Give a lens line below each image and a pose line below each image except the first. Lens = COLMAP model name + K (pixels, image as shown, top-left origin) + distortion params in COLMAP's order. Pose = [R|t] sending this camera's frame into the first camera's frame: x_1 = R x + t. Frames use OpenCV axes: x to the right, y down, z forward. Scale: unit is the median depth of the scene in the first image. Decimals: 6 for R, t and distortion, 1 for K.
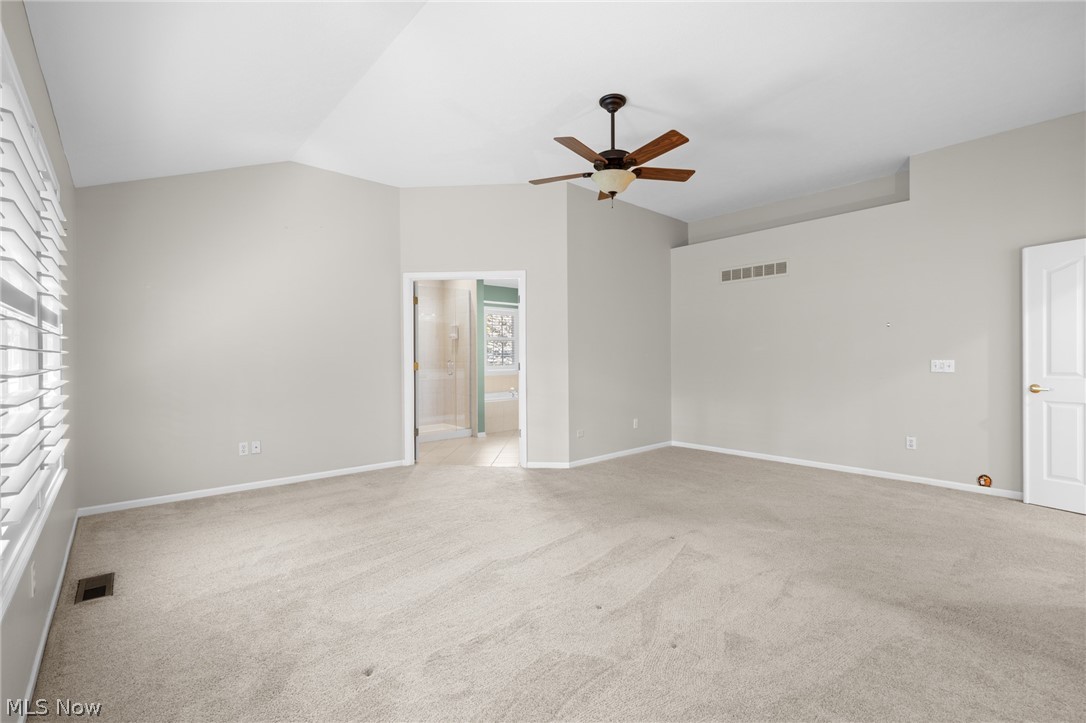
lens RADIAL K [[471.0, 0, 544.4], [0, 471.0, 357.7], [0, 0, 1]] dist [-0.001455, 0.000067]
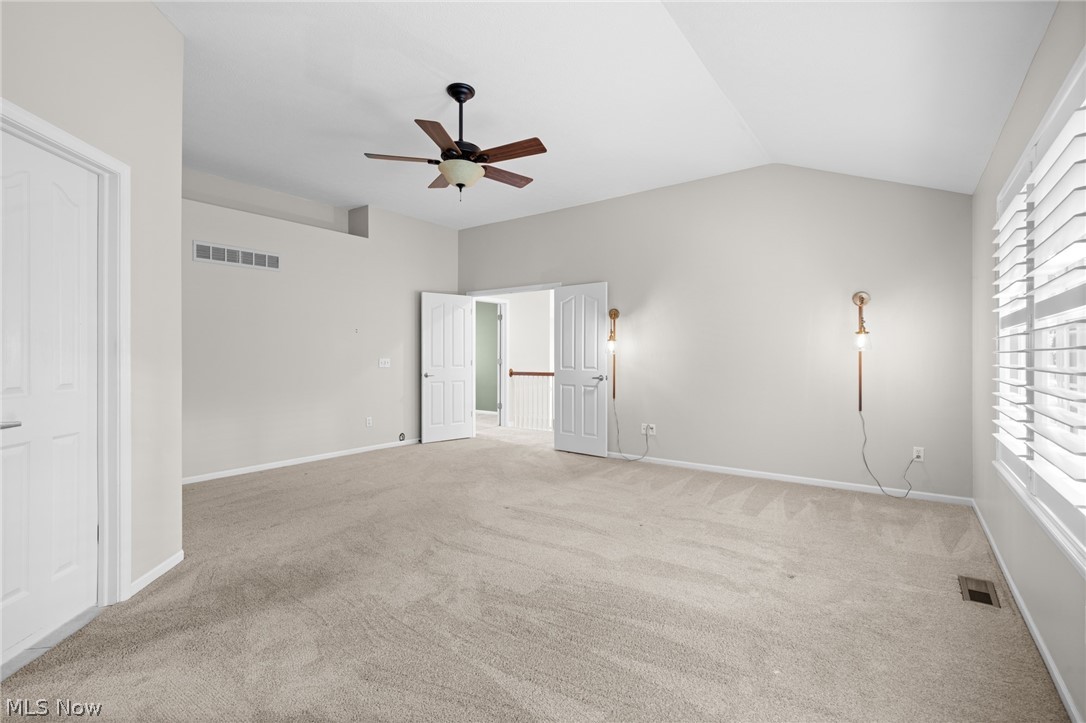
lens RADIAL K [[471.0, 0, 547.8], [0, 471.0, 359.5], [0, 0, 1]] dist [-0.001455, 0.000067]
pose [[-0.183537, -0.005057, 0.983000, -0.639532], [0.002137, 0.999982, 0.005544, 0.000603], [-0.983010, 0.003118, -0.183523, 0.778258]]
